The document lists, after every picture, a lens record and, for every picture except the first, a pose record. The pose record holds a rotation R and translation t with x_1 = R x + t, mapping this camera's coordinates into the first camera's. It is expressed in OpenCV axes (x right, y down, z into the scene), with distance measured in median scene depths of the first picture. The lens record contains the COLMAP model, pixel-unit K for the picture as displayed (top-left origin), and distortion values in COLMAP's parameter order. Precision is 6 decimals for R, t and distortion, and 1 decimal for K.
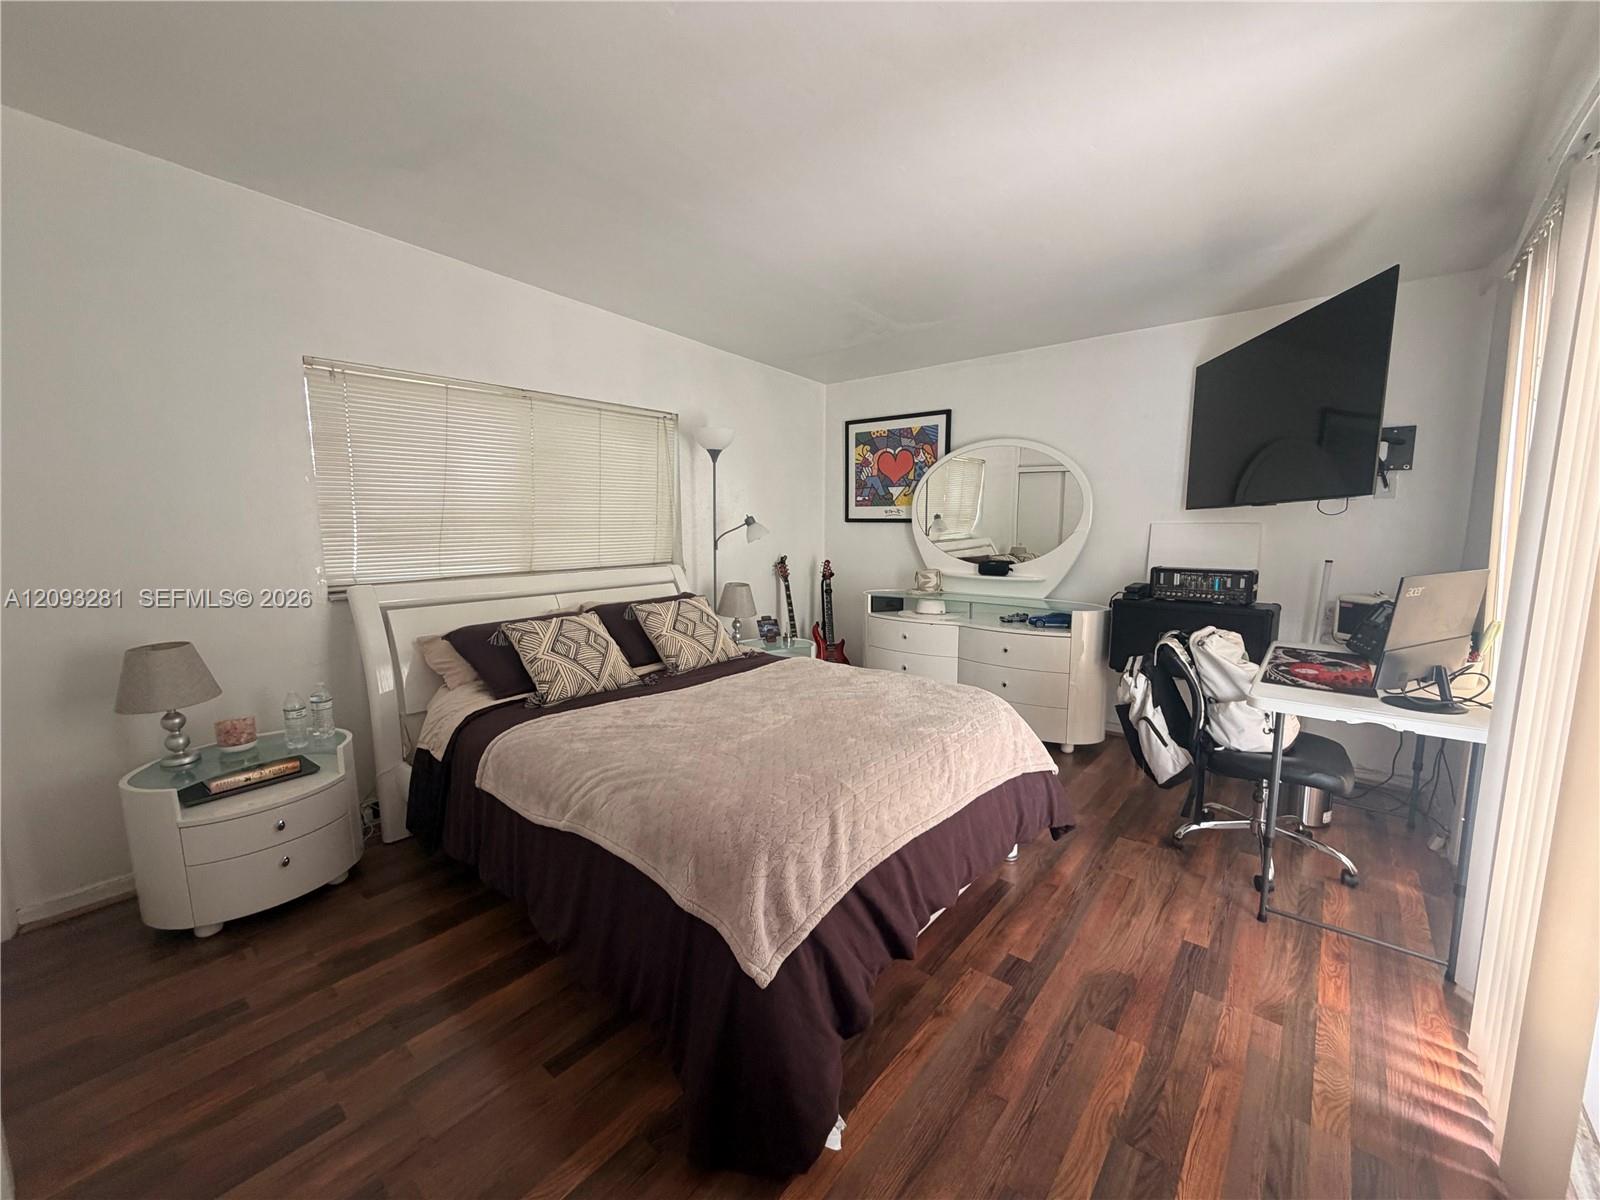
lens RADIAL K [[639.2, 0, 793.0], [0, 639.2, 600.3], [0, 0, 1]] dist [0.000418, 0.000590]
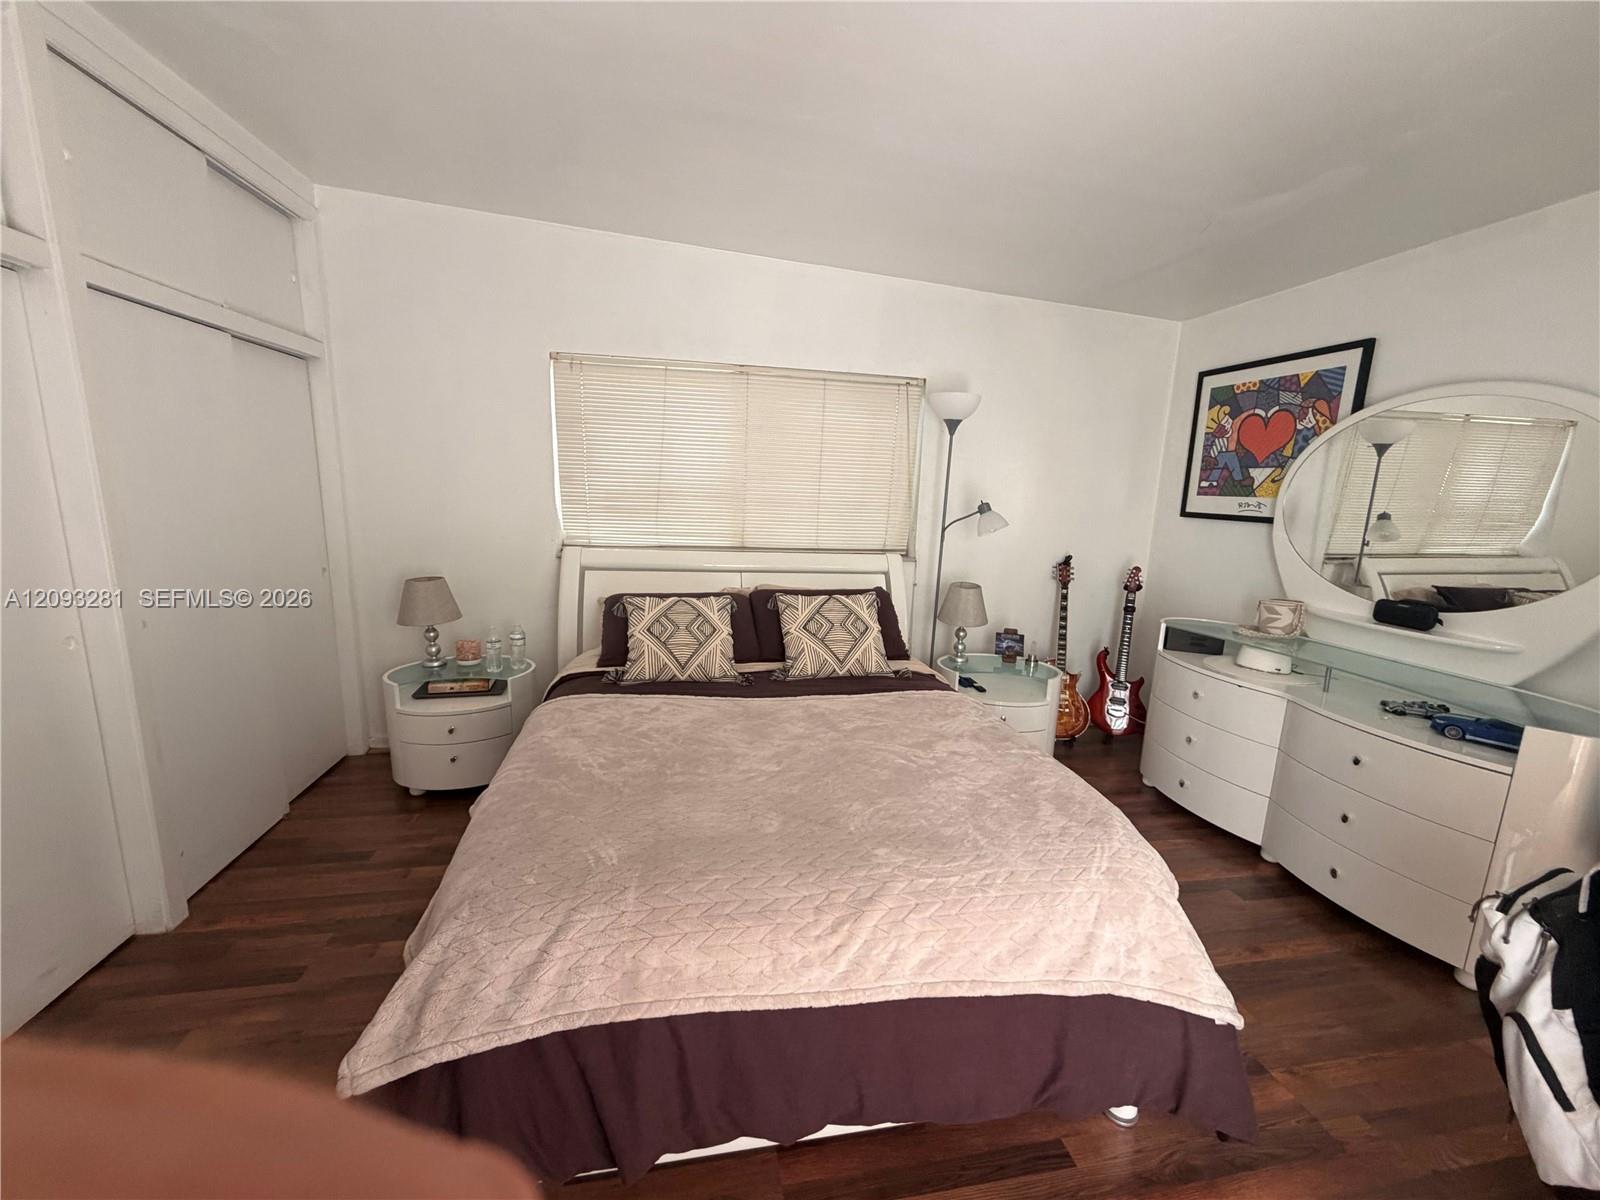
lens RADIAL K [[639.2, 0, 798.2], [0, 639.2, 598.8], [0, 0, 1]] dist [0.000418, 0.000590]
pose [[0.775799, 0.141115, -0.614998, 0.282667], [-0.118350, 0.989916, 0.077848, -0.051362], [0.619781, 0.012391, 0.784677, 0.251076]]
